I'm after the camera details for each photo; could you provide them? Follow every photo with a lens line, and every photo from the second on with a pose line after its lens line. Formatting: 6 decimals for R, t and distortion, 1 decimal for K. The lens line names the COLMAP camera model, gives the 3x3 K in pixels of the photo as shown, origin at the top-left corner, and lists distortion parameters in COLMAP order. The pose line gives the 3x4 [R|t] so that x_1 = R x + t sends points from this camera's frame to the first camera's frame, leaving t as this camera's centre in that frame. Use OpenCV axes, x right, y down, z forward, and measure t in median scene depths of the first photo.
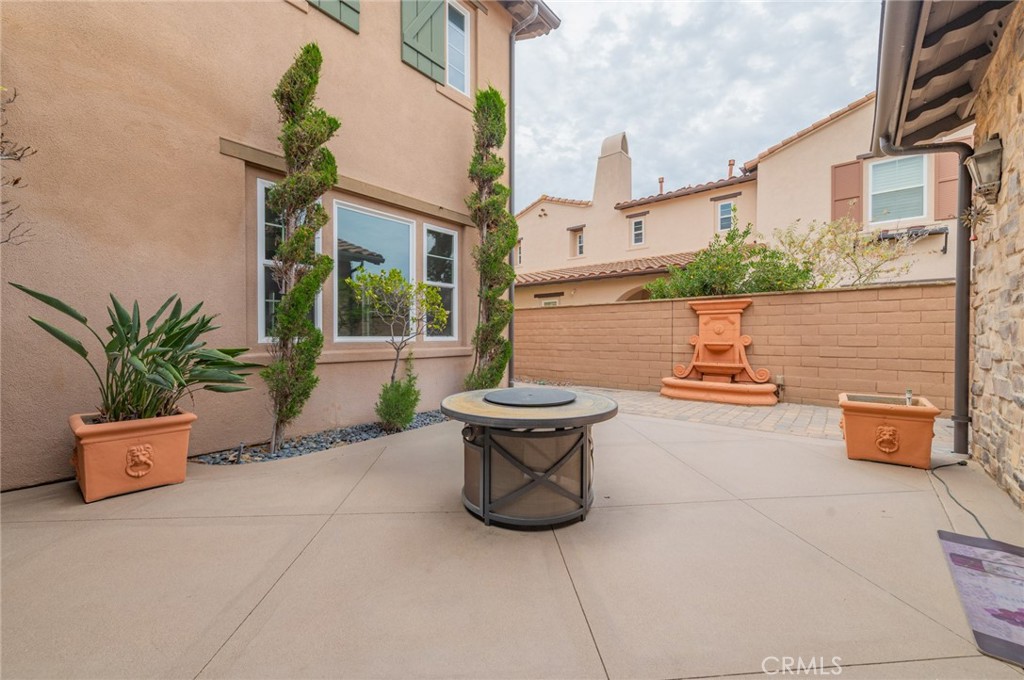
lens RADIAL K [[407.5, 0, 508.9], [0, 407.5, 343.3], [0, 0, 1]] dist [-0.014083, -0.001449]
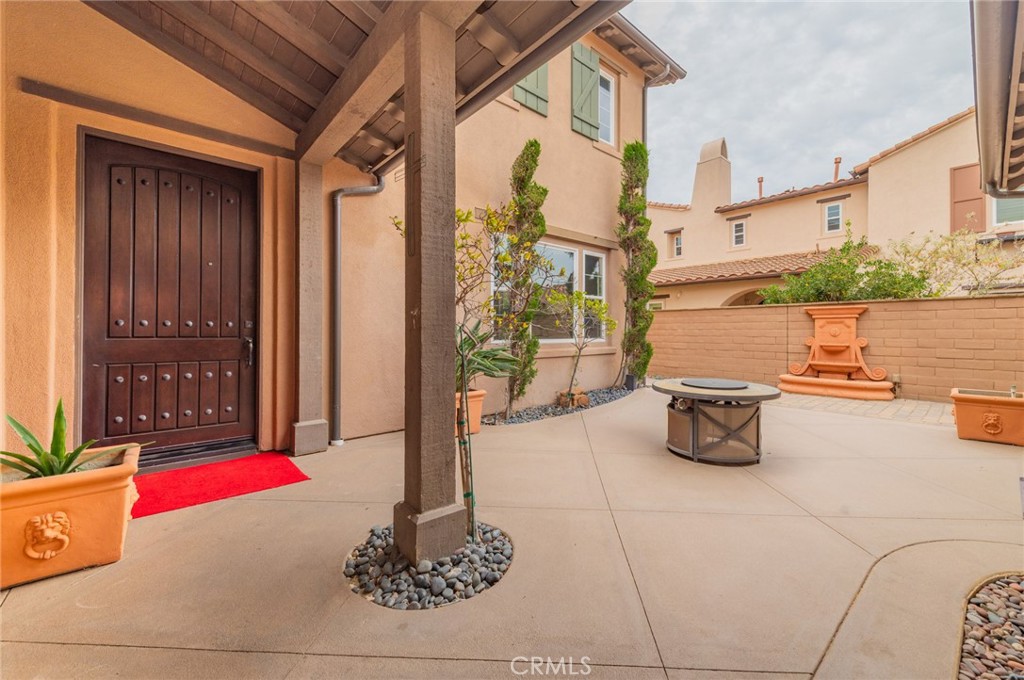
lens RADIAL K [[407.5, 0, 515.6], [0, 407.5, 332.8], [0, 0, 1]] dist [-0.014083, -0.001449]
pose [[0.986842, 0.002102, -0.161677, -0.194429], [-0.004265, 0.999906, -0.013030, -0.016022], [0.161634, 0.013548, 0.986758, -0.273942]]
